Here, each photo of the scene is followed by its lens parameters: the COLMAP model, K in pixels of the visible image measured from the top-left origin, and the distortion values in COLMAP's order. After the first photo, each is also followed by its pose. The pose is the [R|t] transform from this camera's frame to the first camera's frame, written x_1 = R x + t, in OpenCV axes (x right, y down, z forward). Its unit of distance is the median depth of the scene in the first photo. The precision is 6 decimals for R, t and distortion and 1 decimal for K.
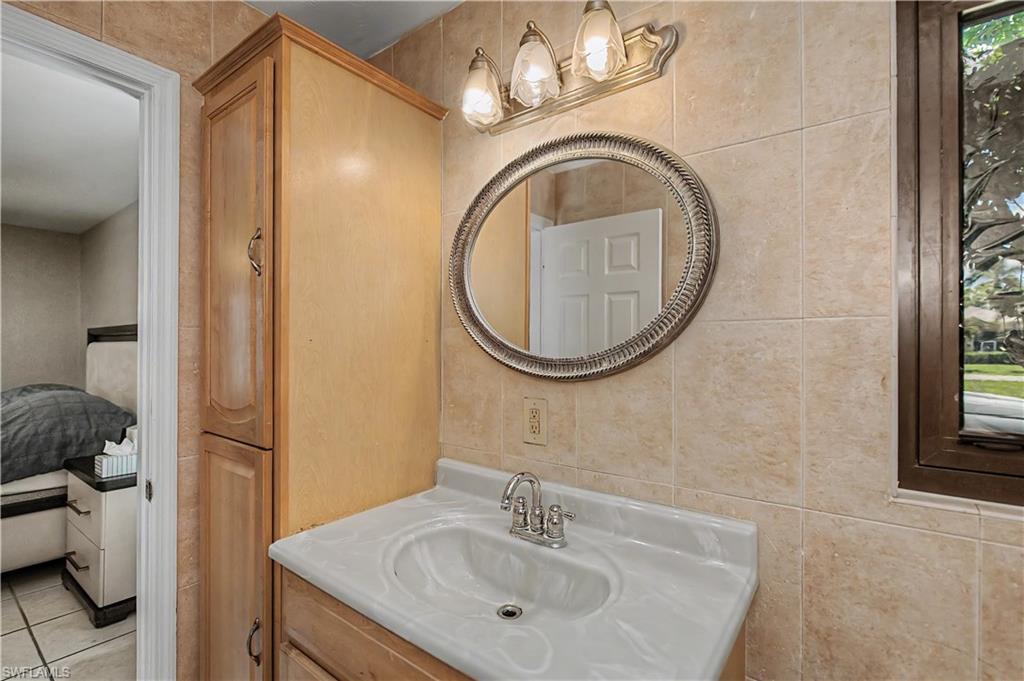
lens RADIAL K [[456.8, 0, 513.4], [0, 456.8, 346.9], [0, 0, 1]] dist [-0.000001, 0.000501]
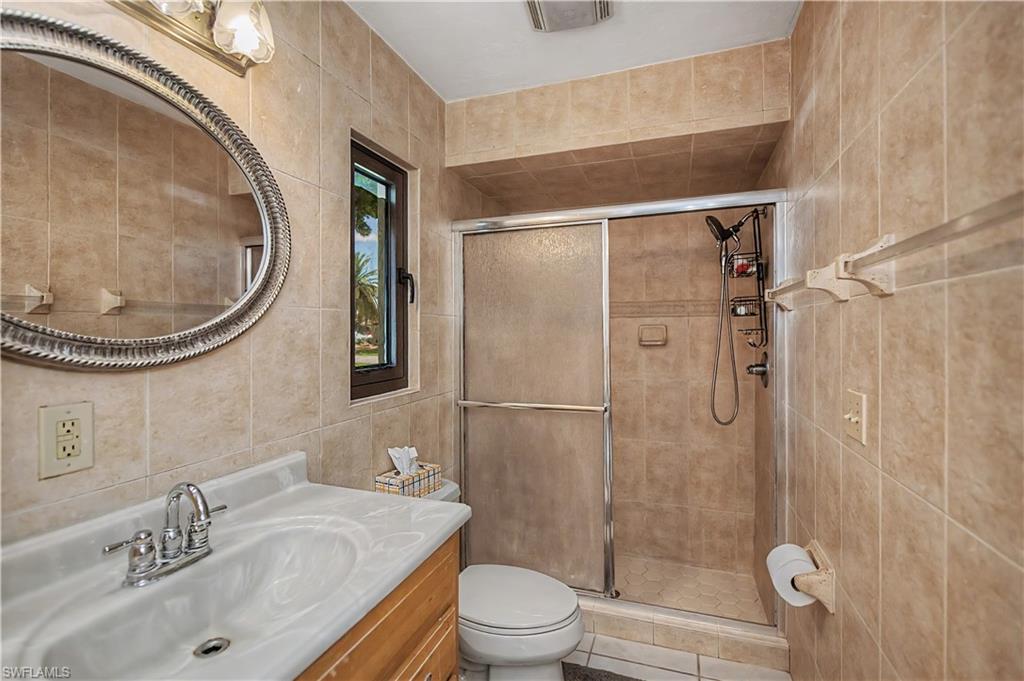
lens RADIAL K [[456.8, 0, 512.0], [0, 456.8, 334.8], [0, 0, 1]] dist [-0.000001, 0.000501]
pose [[-0.281281, -0.016030, 0.959491, -0.900549], [-0.002681, 0.999870, 0.015918, 0.002312], [-0.959622, 0.001905, -0.281288, 0.679474]]
